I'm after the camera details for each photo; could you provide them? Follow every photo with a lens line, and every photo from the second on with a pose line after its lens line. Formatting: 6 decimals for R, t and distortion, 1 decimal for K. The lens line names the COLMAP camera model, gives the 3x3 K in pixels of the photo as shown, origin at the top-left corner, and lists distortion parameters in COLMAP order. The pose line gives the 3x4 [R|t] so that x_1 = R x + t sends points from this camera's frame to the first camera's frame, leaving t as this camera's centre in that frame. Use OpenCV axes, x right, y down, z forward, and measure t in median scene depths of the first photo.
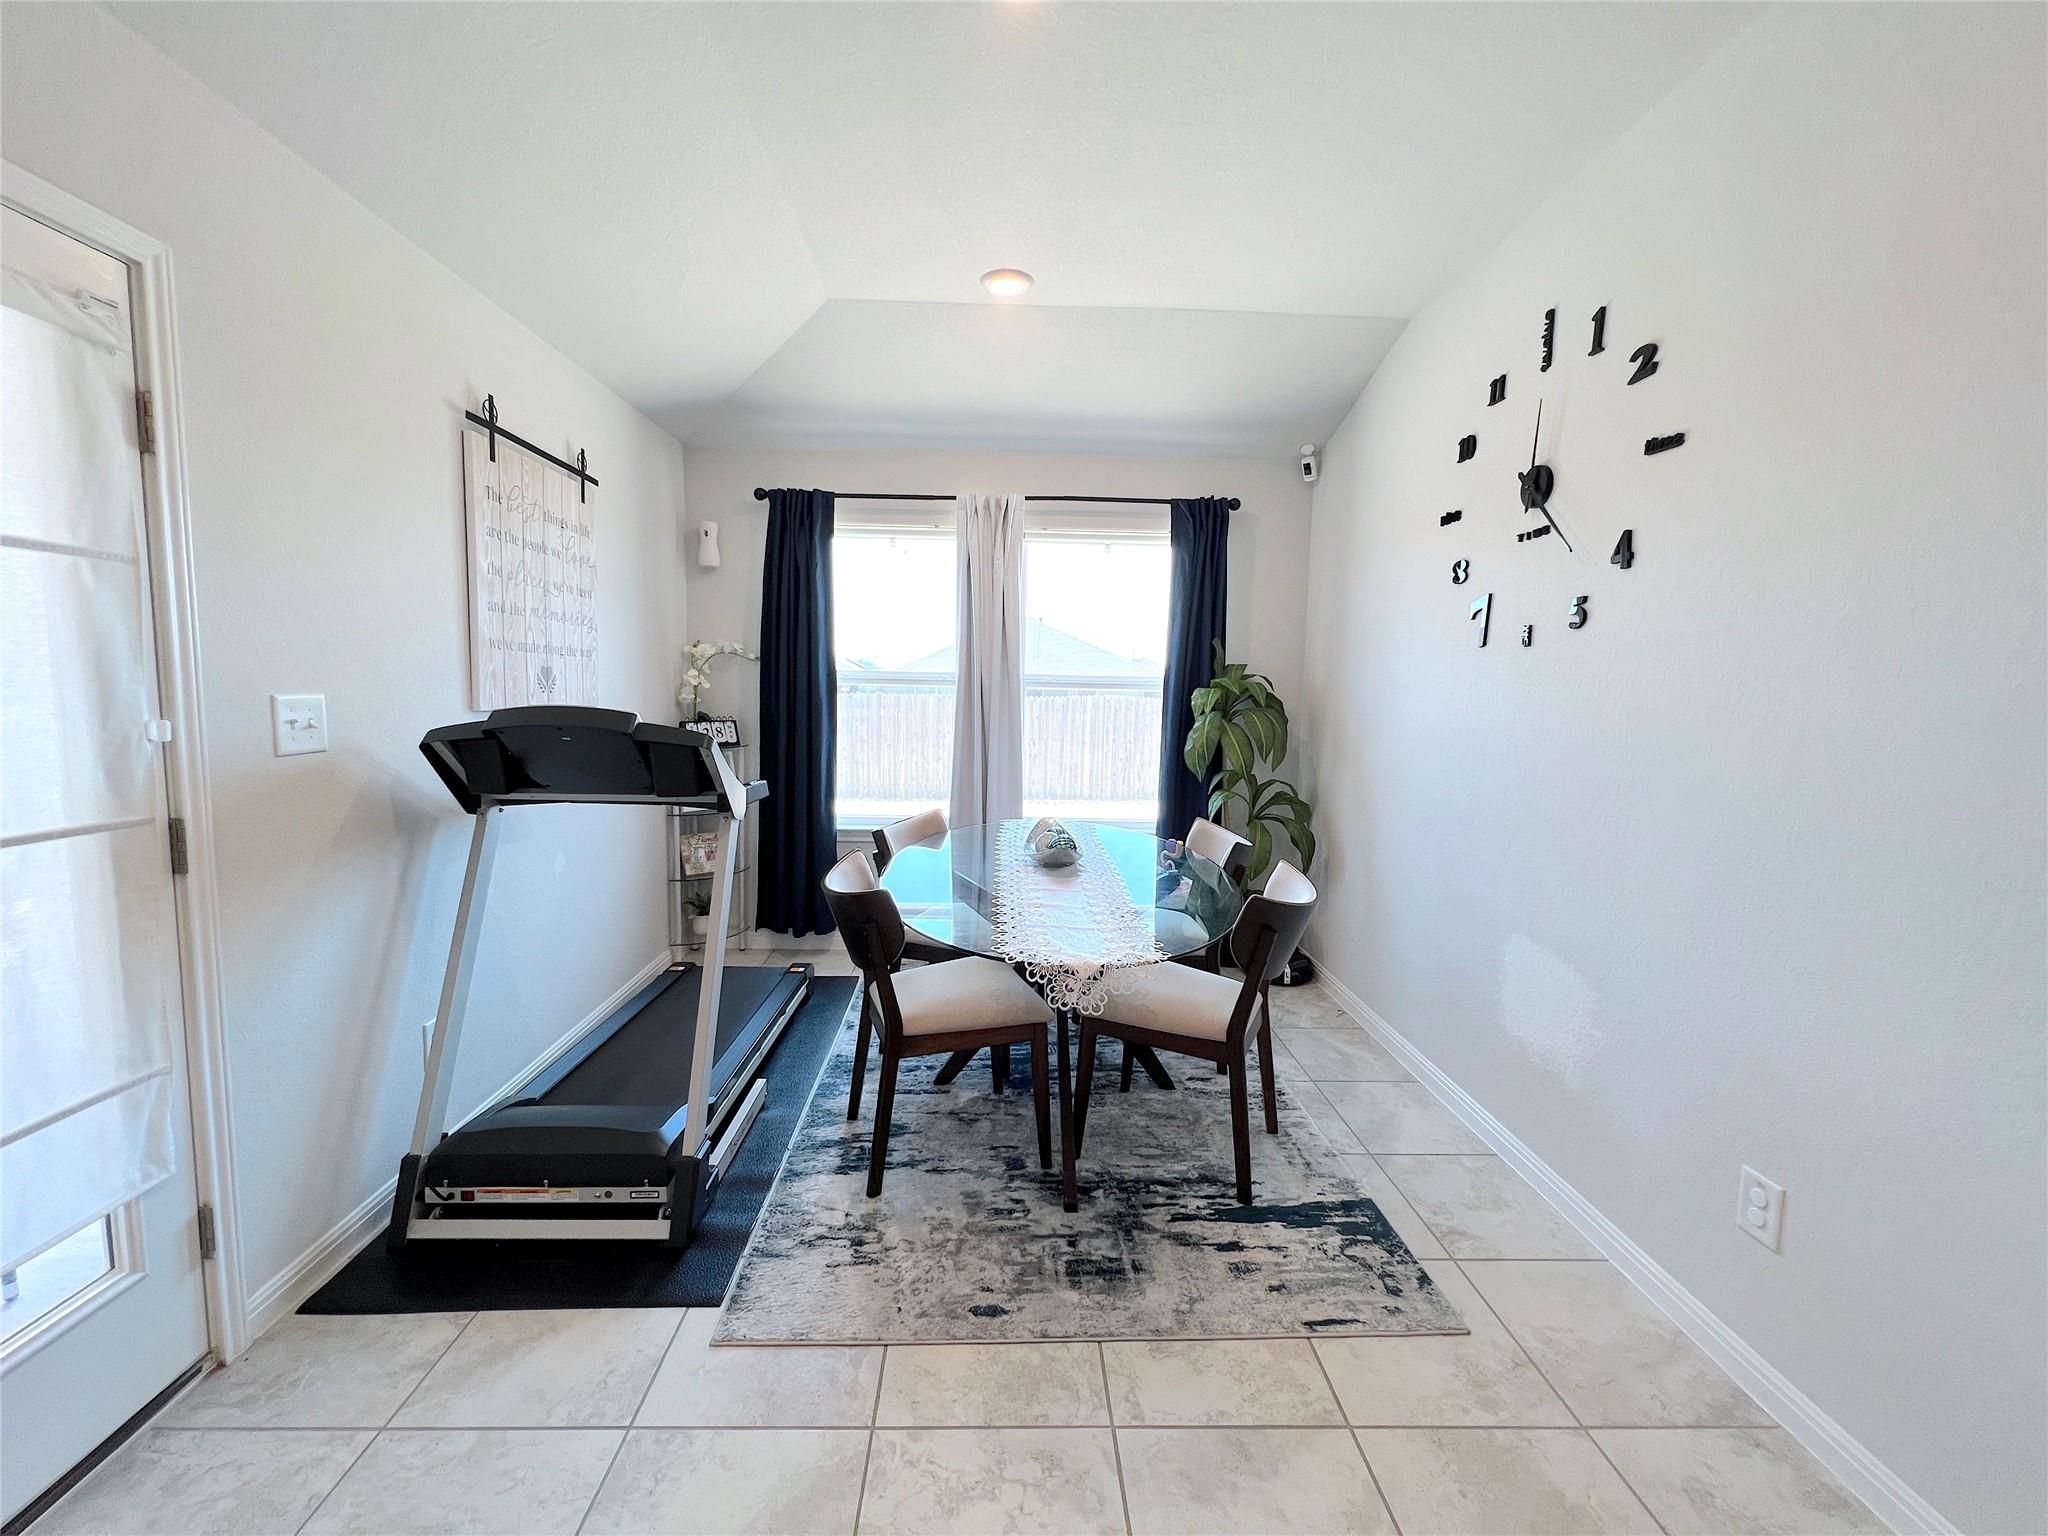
lens RADIAL K [[822.4, 0, 1017.2], [0, 822.4, 759.3], [0, 0, 1]] dist [-0.001708, 0.000684]
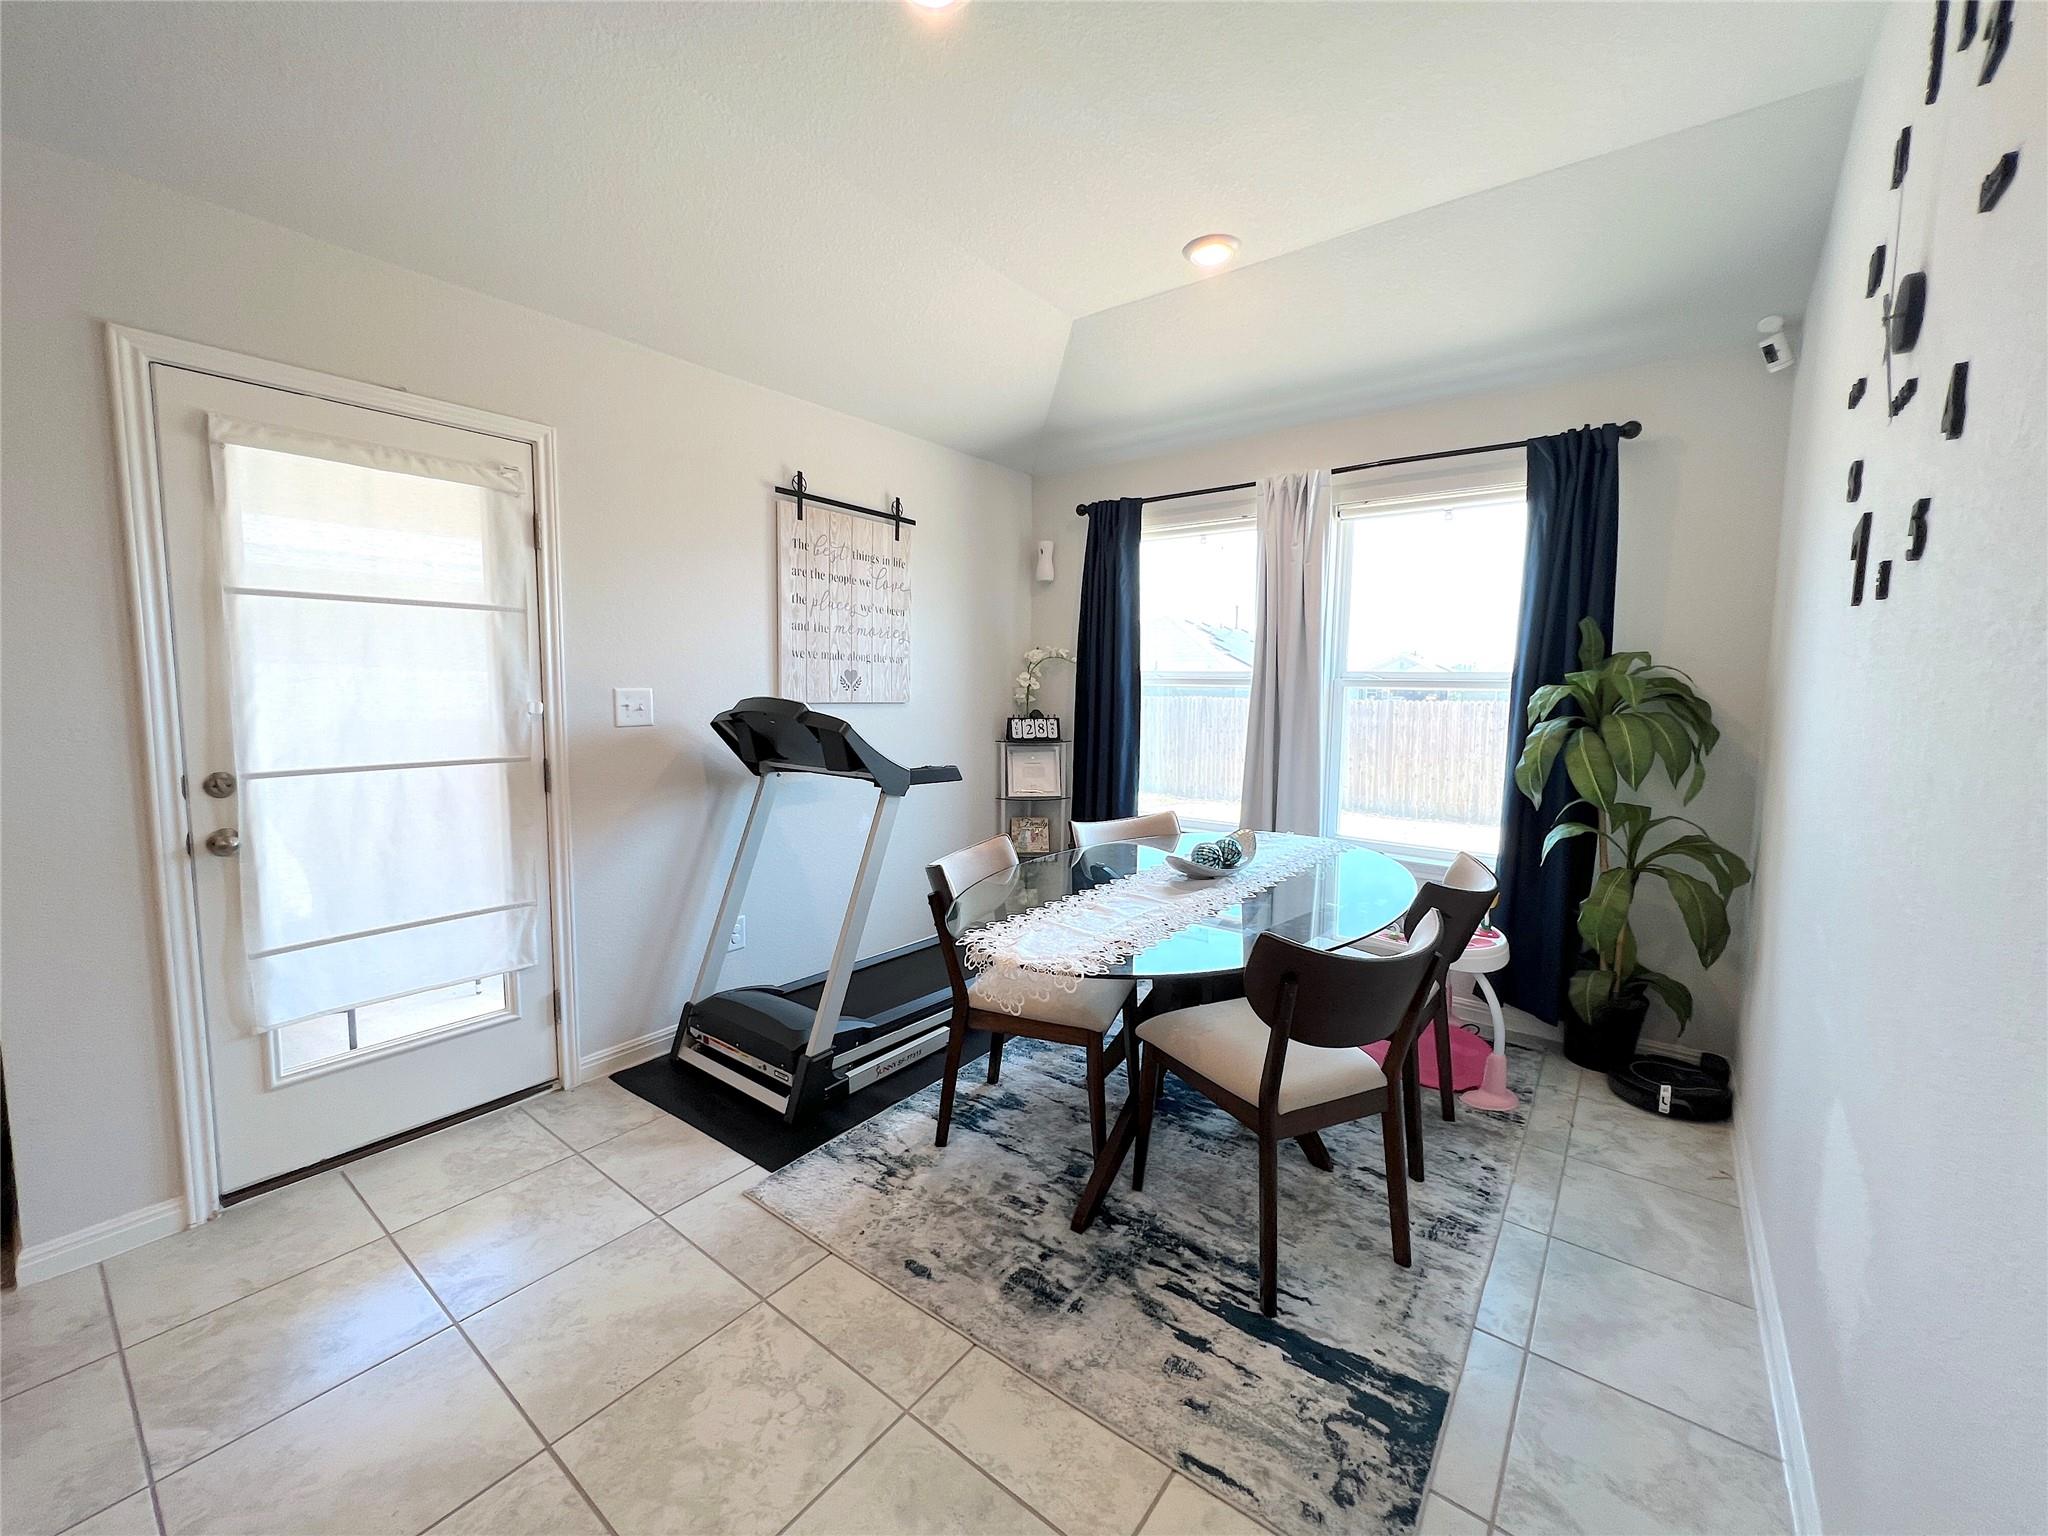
lens RADIAL K [[822.4, 0, 1017.2], [0, 822.4, 759.3], [0, 0, 1]] dist [-0.001708, 0.000684]
pose [[0.773304, 0.048792, -0.632156, 0.599544], [-0.055149, 0.998432, 0.009600, 0.000606], [0.631633, 0.027439, 0.774782, 0.210479]]
